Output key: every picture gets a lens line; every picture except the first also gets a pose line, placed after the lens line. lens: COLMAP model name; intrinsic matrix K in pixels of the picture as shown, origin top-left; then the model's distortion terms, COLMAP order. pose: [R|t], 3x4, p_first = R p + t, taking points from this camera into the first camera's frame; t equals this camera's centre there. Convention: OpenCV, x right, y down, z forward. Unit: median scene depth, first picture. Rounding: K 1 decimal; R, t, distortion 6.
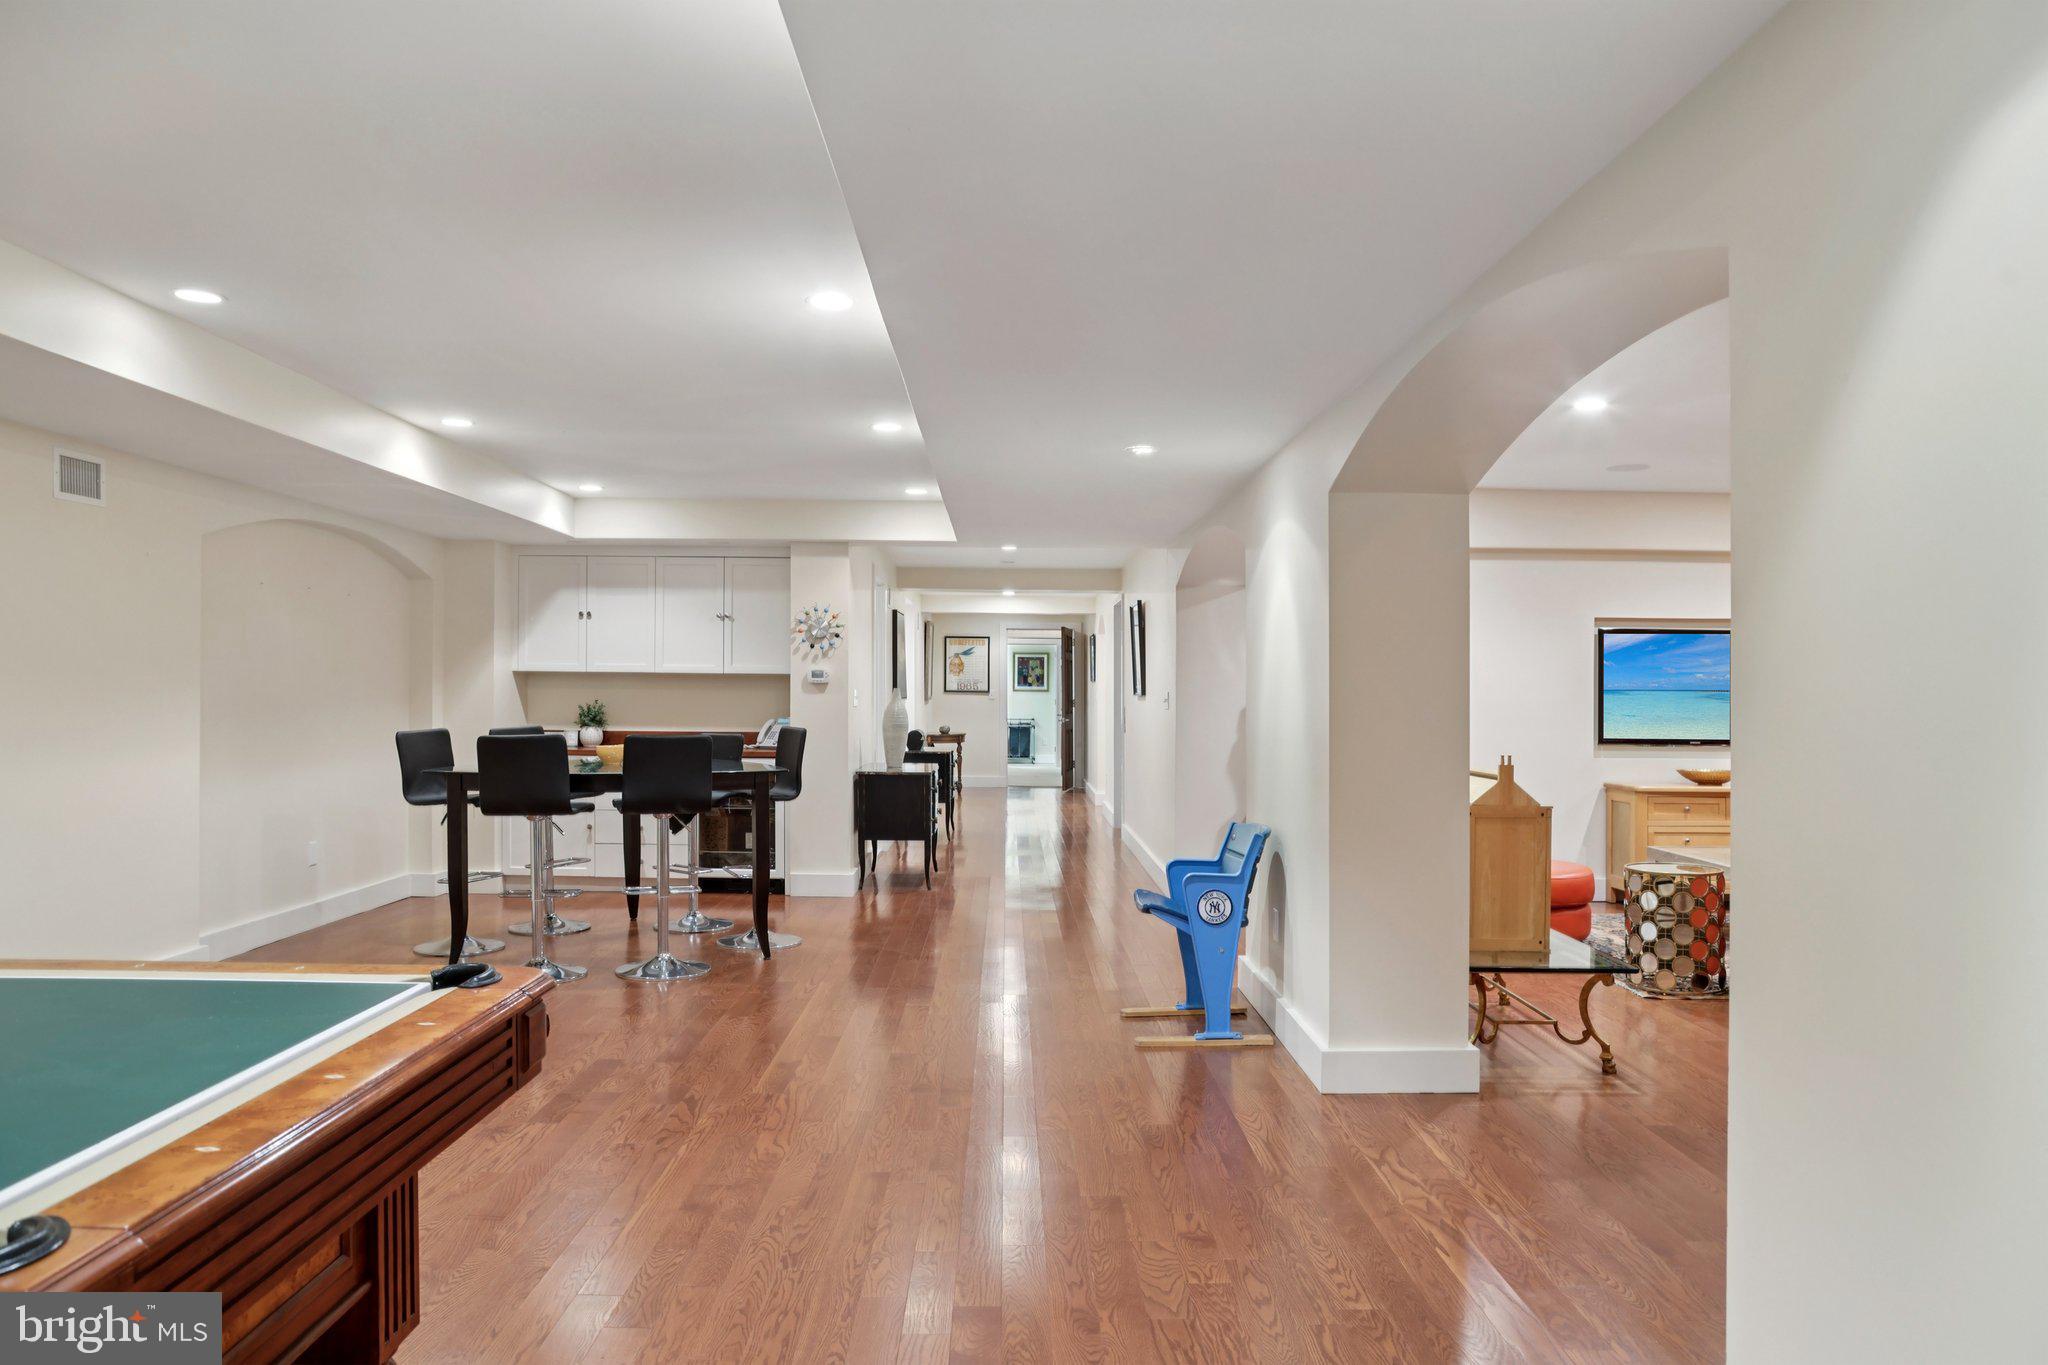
lens RADIAL K [[1408.4, 0, 1023.5], [0, 1408.4, 690.2], [0, 0, 1]] dist [-0.026594, 0.005994]
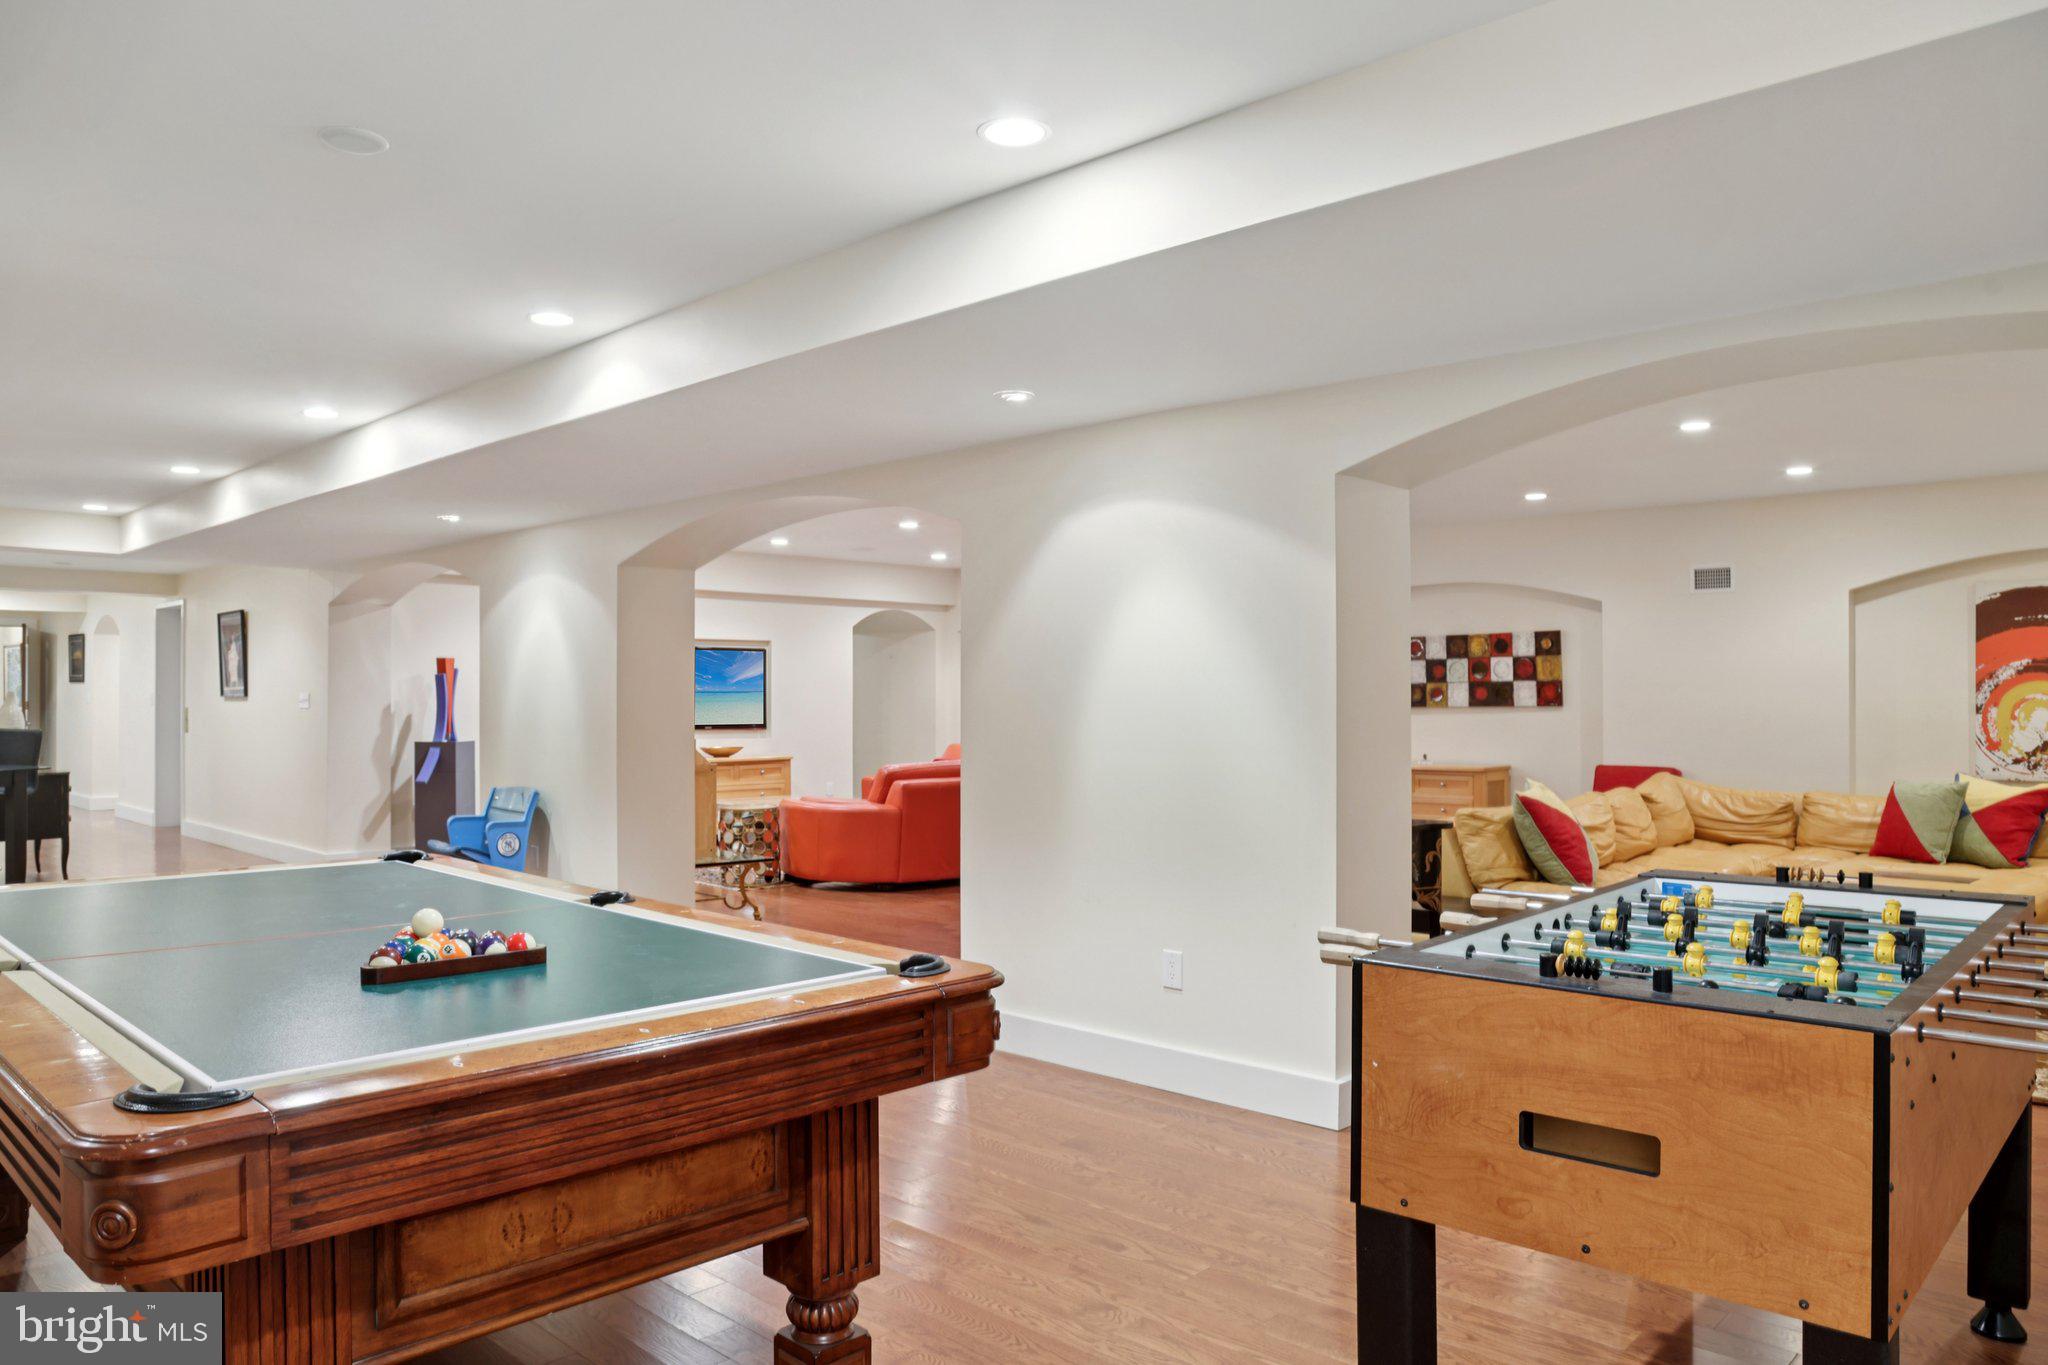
lens RADIAL K [[1408.4, 0, 1017.6], [0, 1408.4, 680.4], [0, 0, 1]] dist [-0.026594, 0.005994]
pose [[0.716661, -0.001693, 0.697420, -0.303291], [0.006355, 0.999971, -0.004103, -0.001691], [-0.697393, 0.007372, 0.716651, -0.235400]]
